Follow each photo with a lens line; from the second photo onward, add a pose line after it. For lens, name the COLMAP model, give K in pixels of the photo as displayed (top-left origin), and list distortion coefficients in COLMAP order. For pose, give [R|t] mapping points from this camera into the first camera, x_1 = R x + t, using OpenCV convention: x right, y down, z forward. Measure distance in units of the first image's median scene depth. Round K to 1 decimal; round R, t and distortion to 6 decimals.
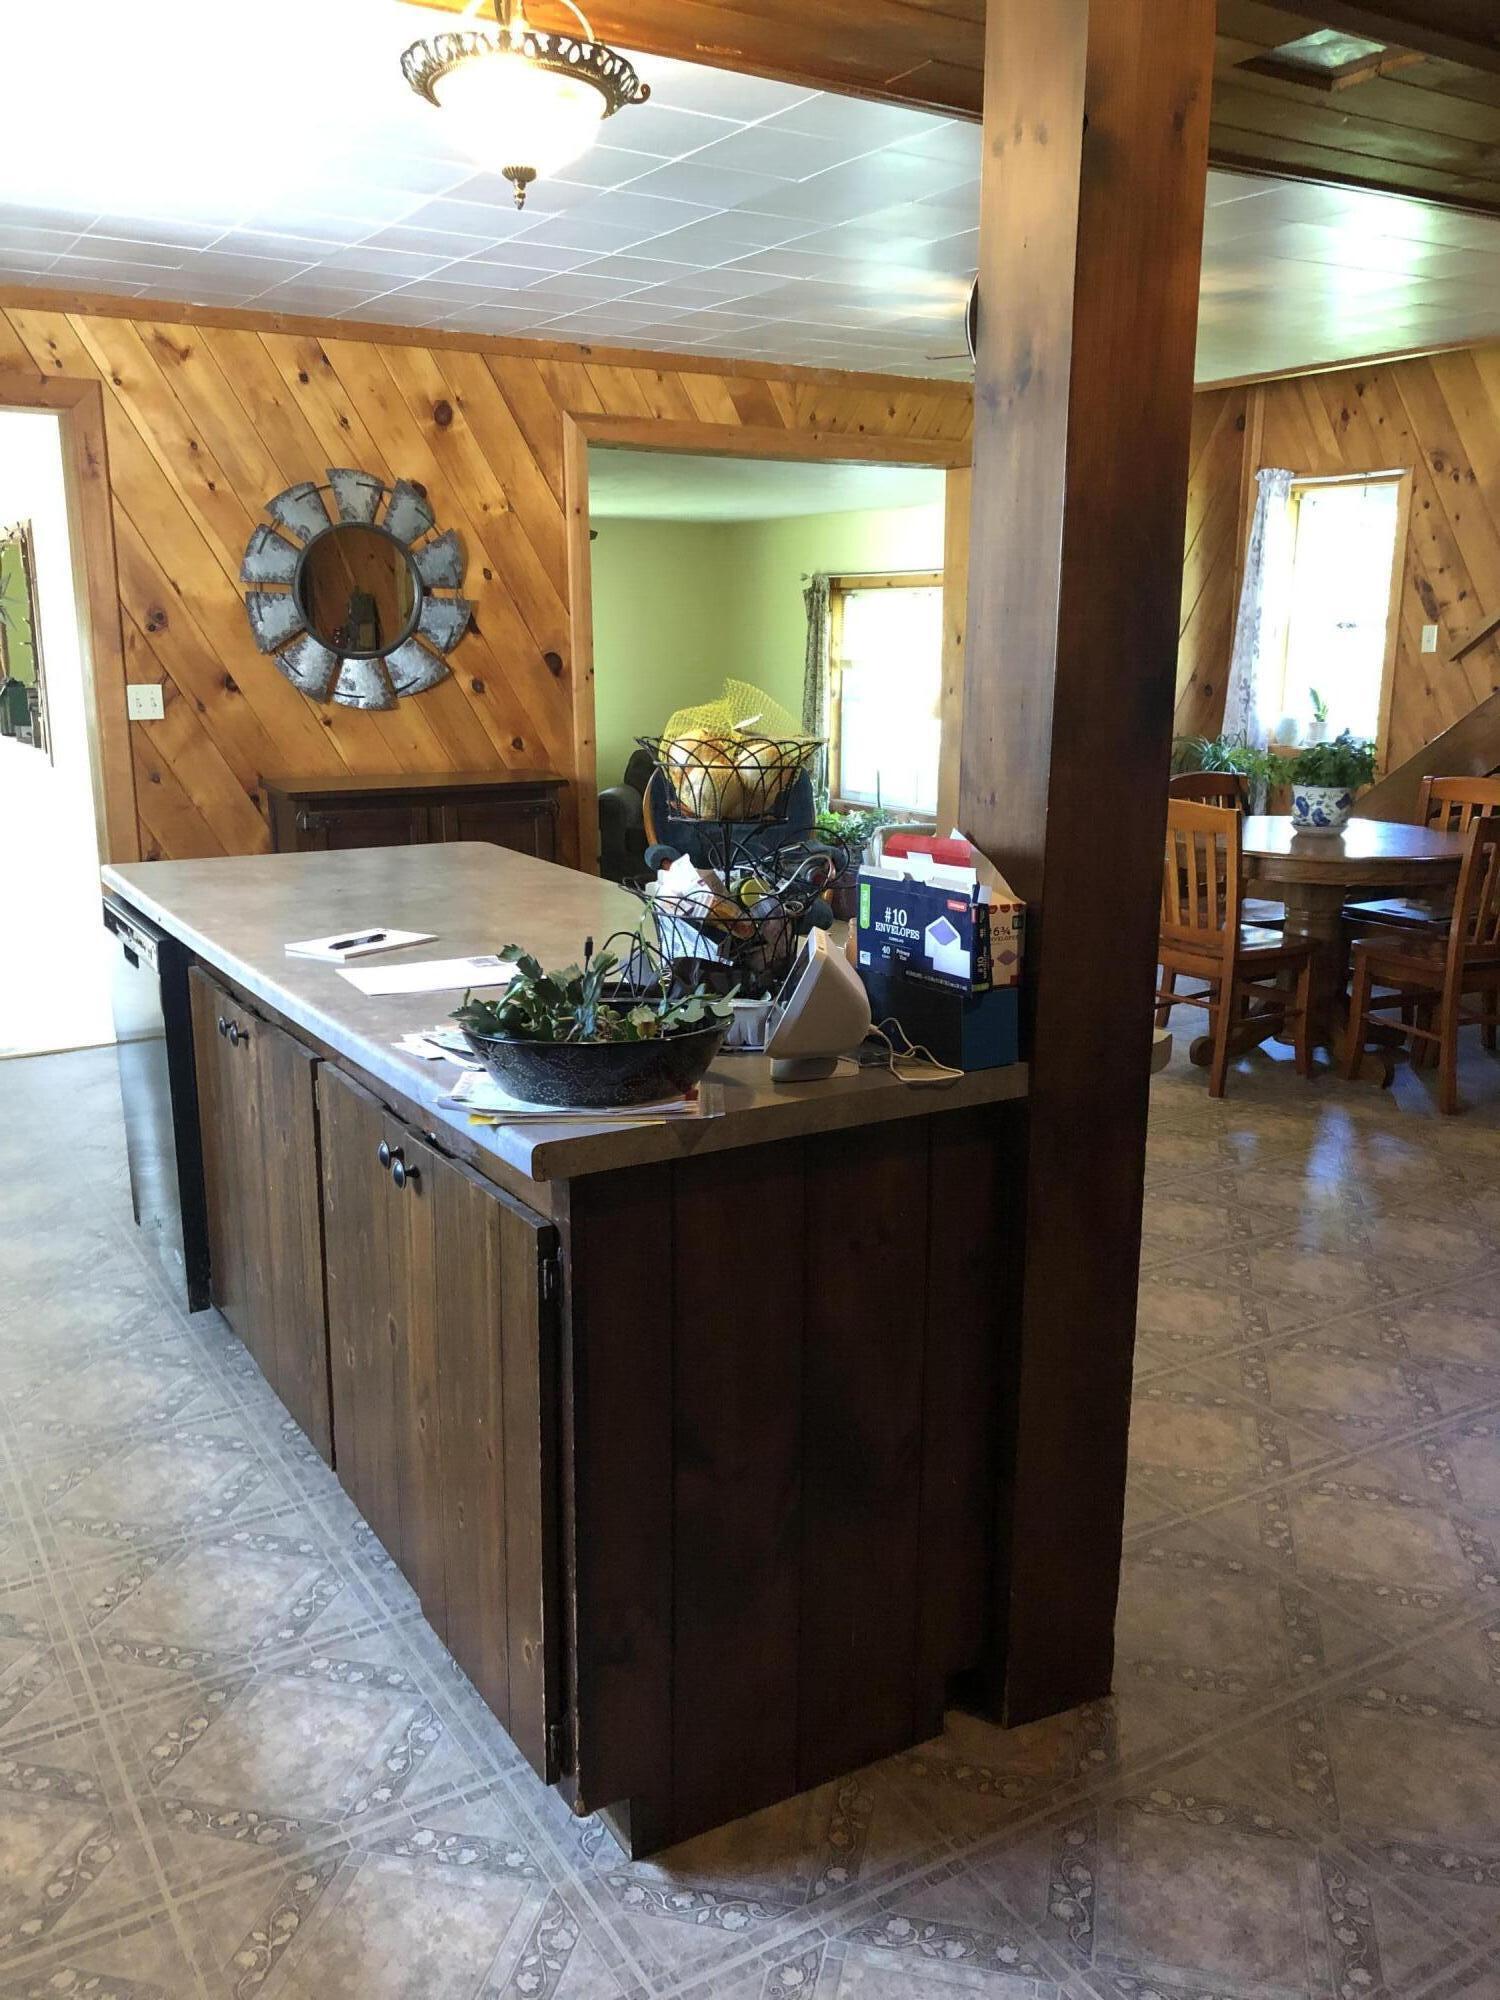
lens RADIAL K [[1638.8, 0, 731.6], [0, 1638.8, 1030.5], [0, 0, 1]] dist [0.034517, -0.028241]
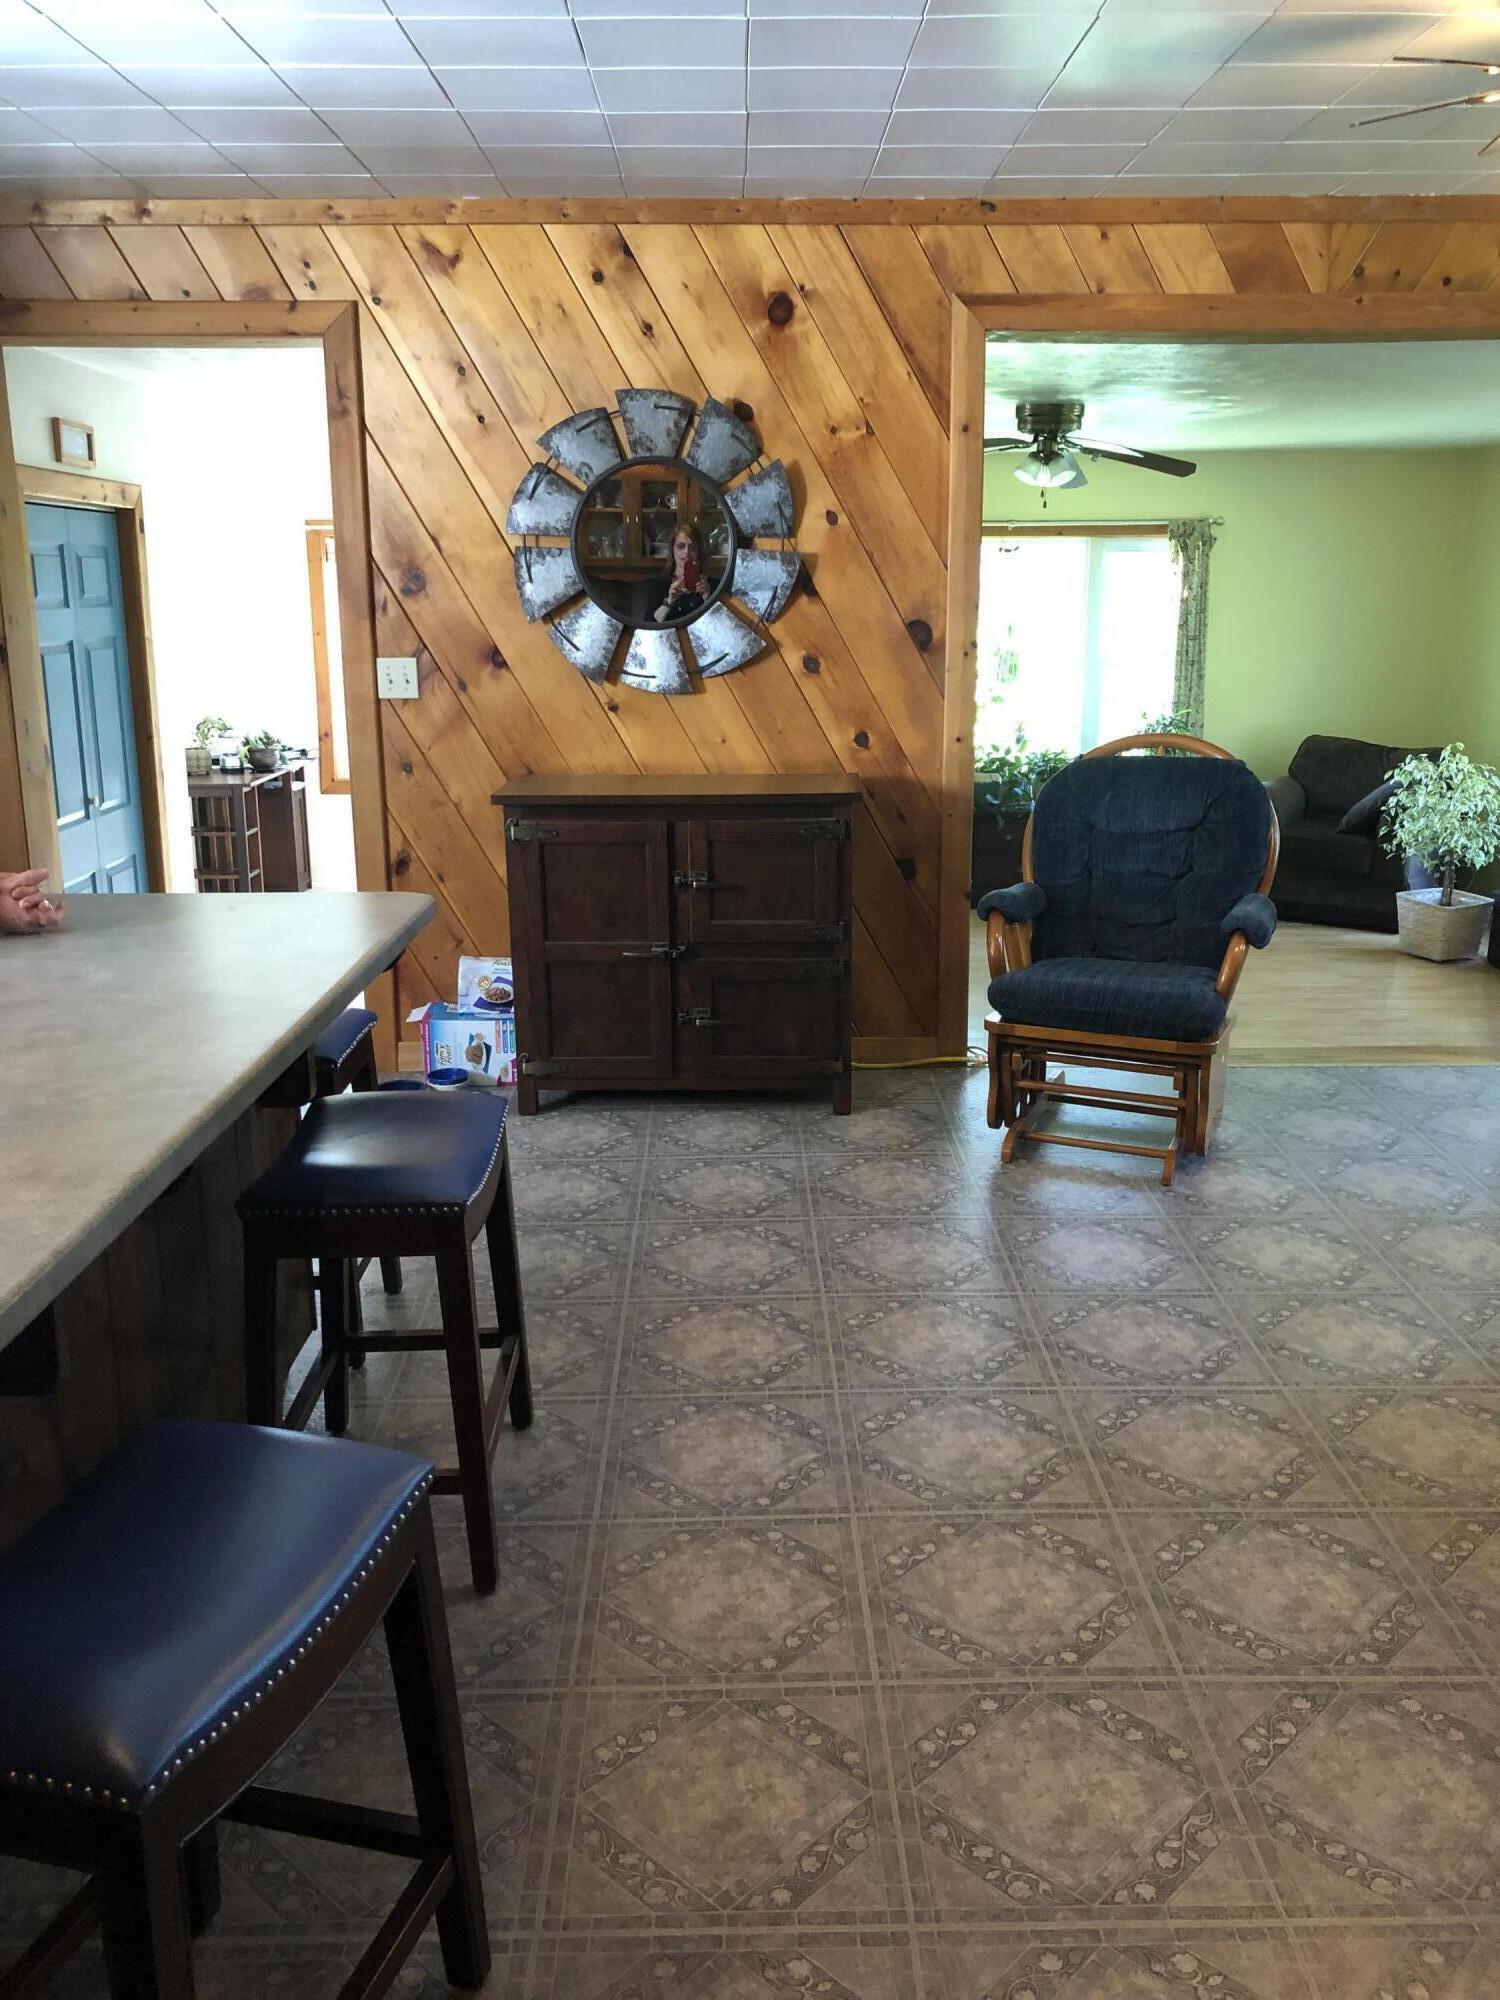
lens RADIAL K [[1757.8, 0, 742.2], [0, 1757.8, 987.1], [0, 0, 1]] dist [0.043419, -0.008278]
pose [[0.862791, 0.106164, -0.494288, 0.245290], [-0.115584, 0.993230, 0.011573, -0.067711], [0.492171, 0.047147, 0.869221, 0.285333]]
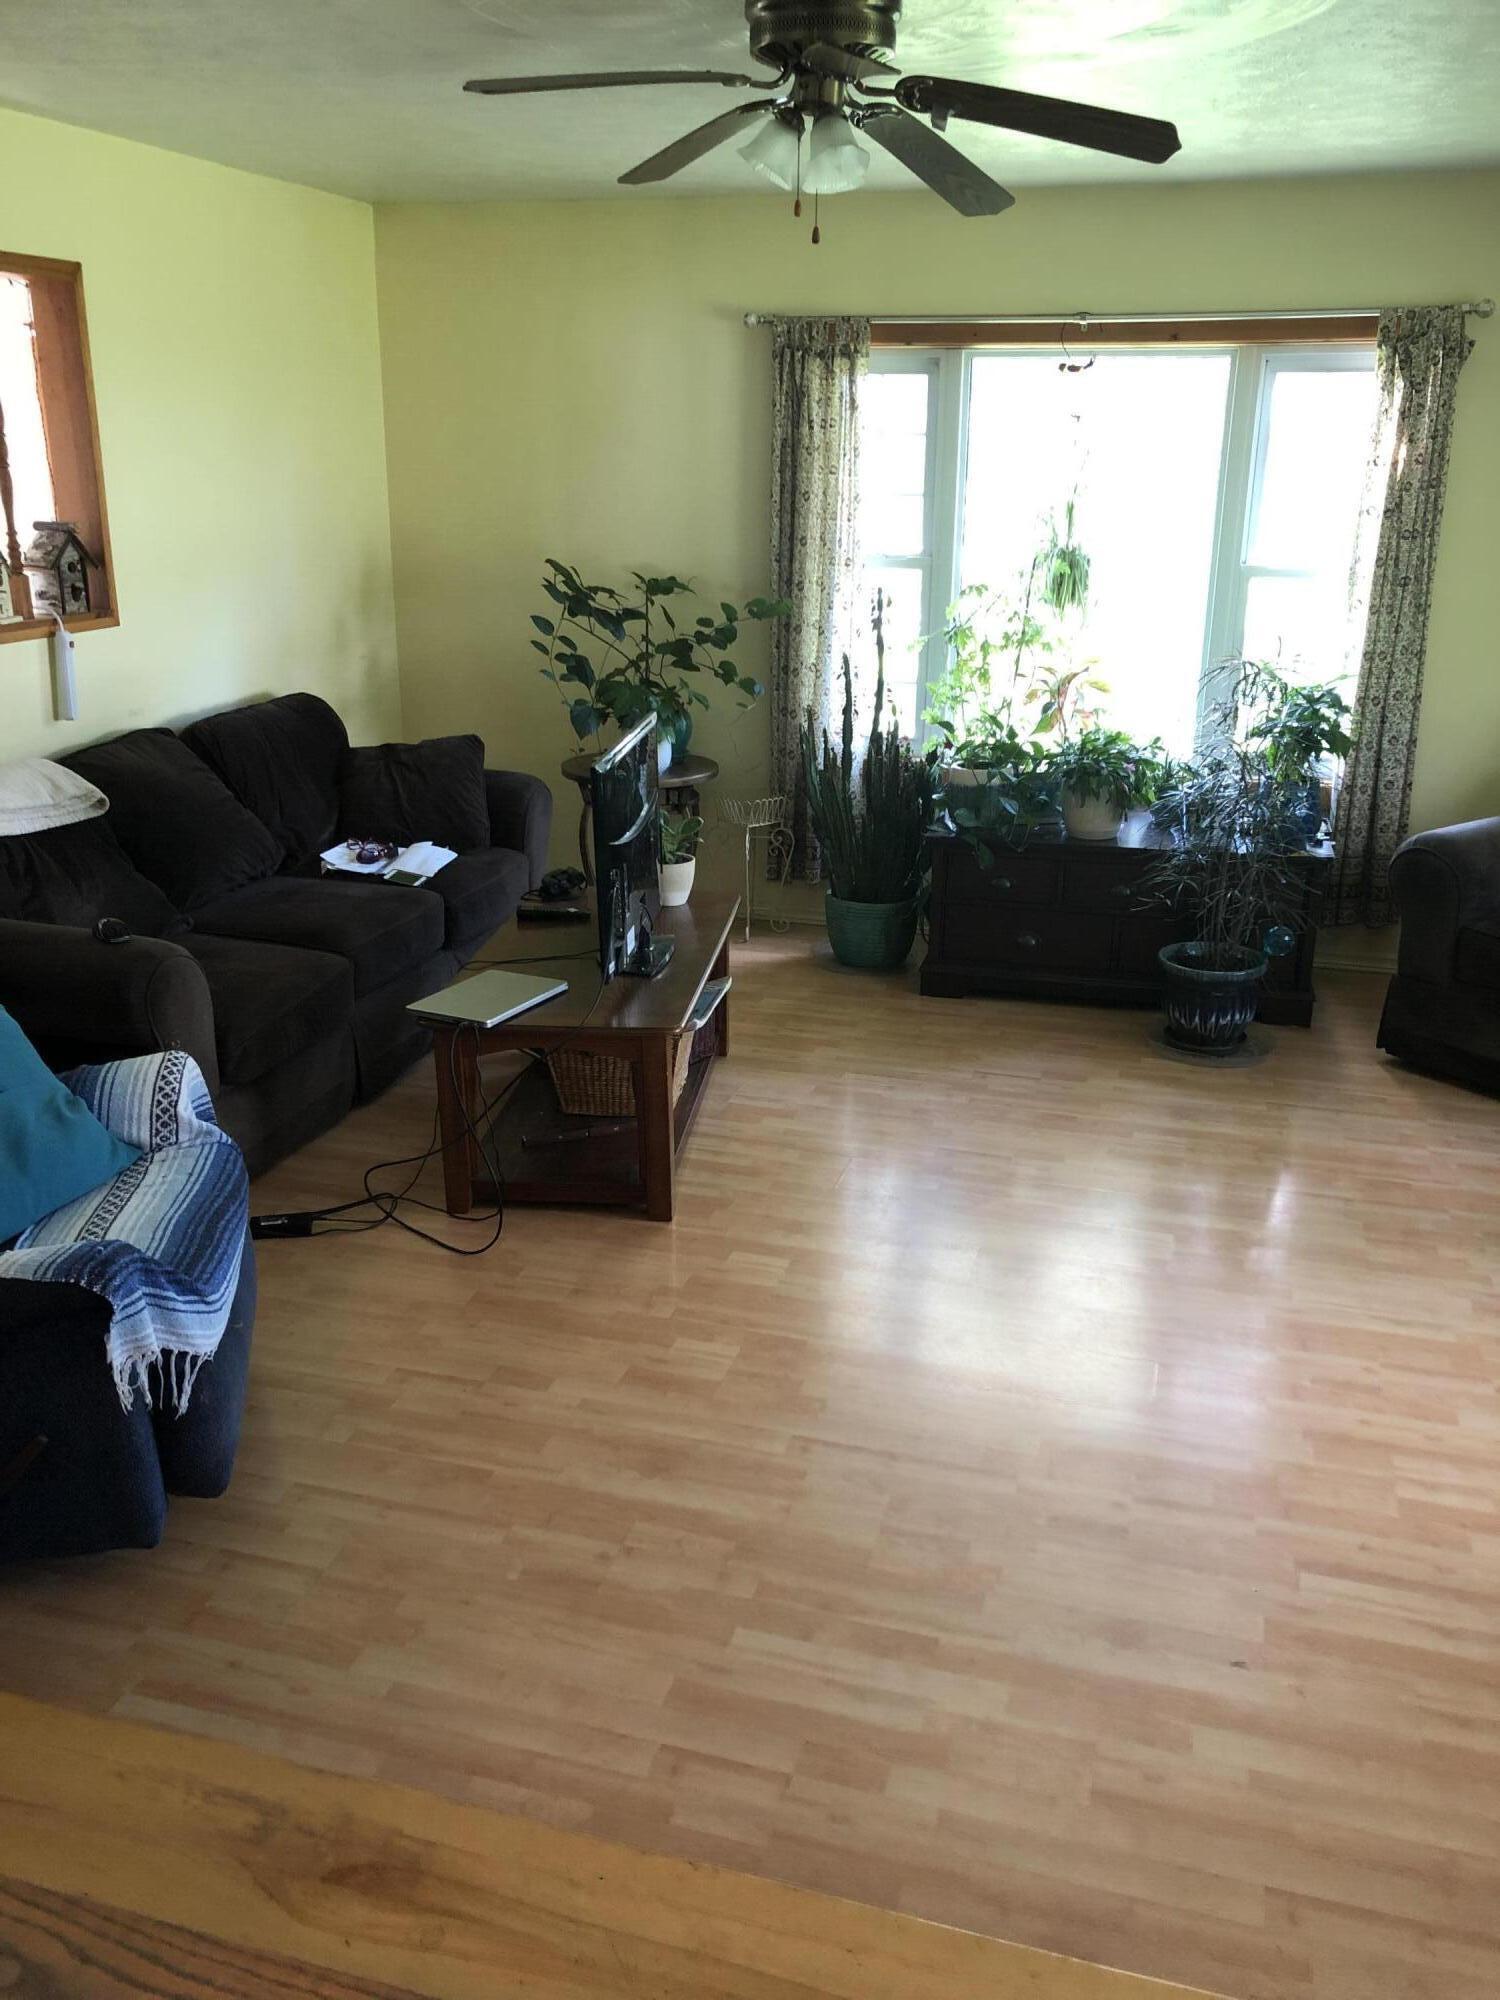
lens RADIAL K [[1638.8, 0, 735.9], [0, 1638.8, 1023.8], [0, 0, 1]] dist [0.034517, -0.028241]
pose [[0.667159, 0.246510, -0.702945, 0.190998], [-0.178973, 0.969061, 0.169970, -0.234470], [0.723096, 0.012411, 0.690636, 0.974641]]
